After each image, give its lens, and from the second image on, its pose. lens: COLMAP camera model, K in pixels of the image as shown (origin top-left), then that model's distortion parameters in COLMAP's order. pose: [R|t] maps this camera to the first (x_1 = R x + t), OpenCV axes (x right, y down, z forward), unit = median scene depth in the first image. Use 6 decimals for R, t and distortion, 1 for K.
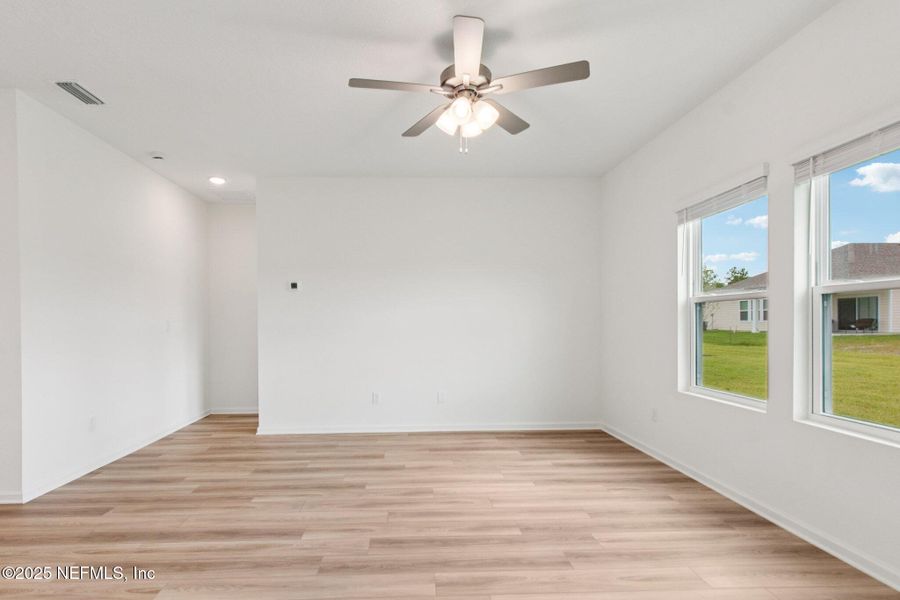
lens RADIAL K [[450.2, 0, 414.6], [0, 450.2, 320.2], [0, 0, 1]] dist [-0.002043, -0.000739]
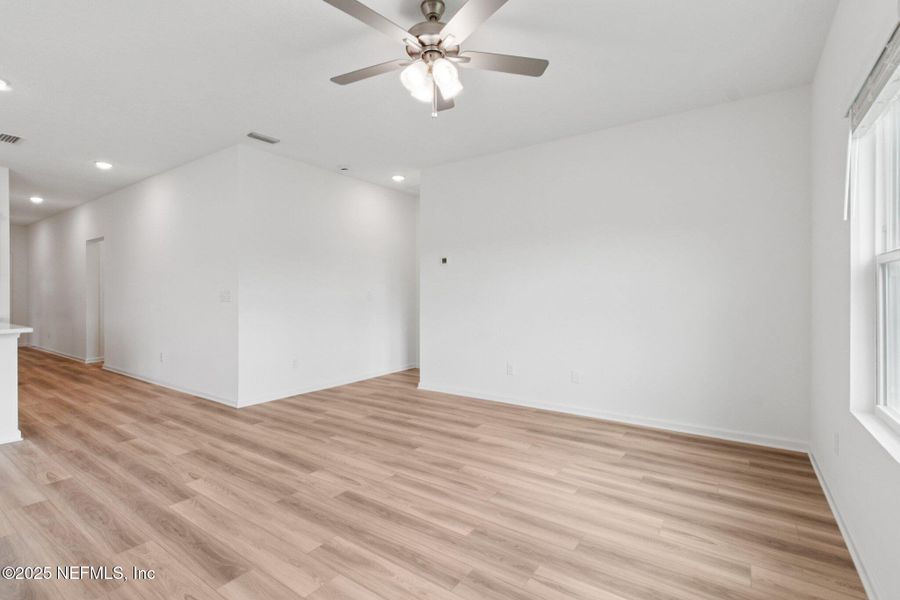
lens RADIAL K [[420.1, 0, 442.6], [0, 420.1, 290.5], [0, 0, 1]] dist [0.000297, -0.000478]
pose [[0.800505, 0.003599, -0.599316, 0.596700], [-0.003596, 0.999993, 0.001201, -0.005656], [0.599316, 0.001194, 0.800512, 0.267486]]
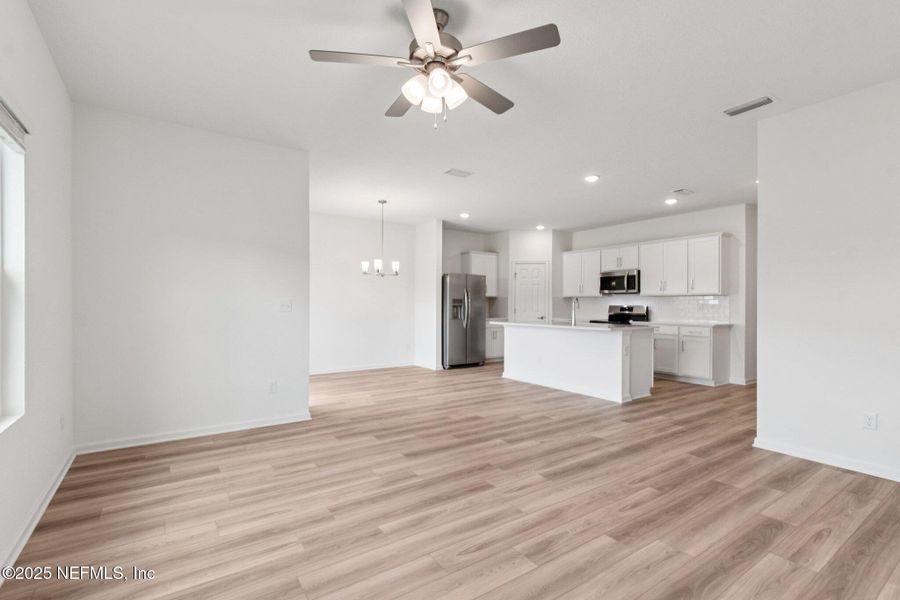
lens RADIAL K [[415.7, 0, 447.3], [0, 415.7, 301.5], [0, 0, 1]] dist [-0.001381, -0.000161]
pose [[-0.836336, -0.002637, -0.548212, 0.515996], [0.003972, 0.999933, -0.010870, 0.007873], [0.548203, -0.011269, -0.836269, 1.567698]]
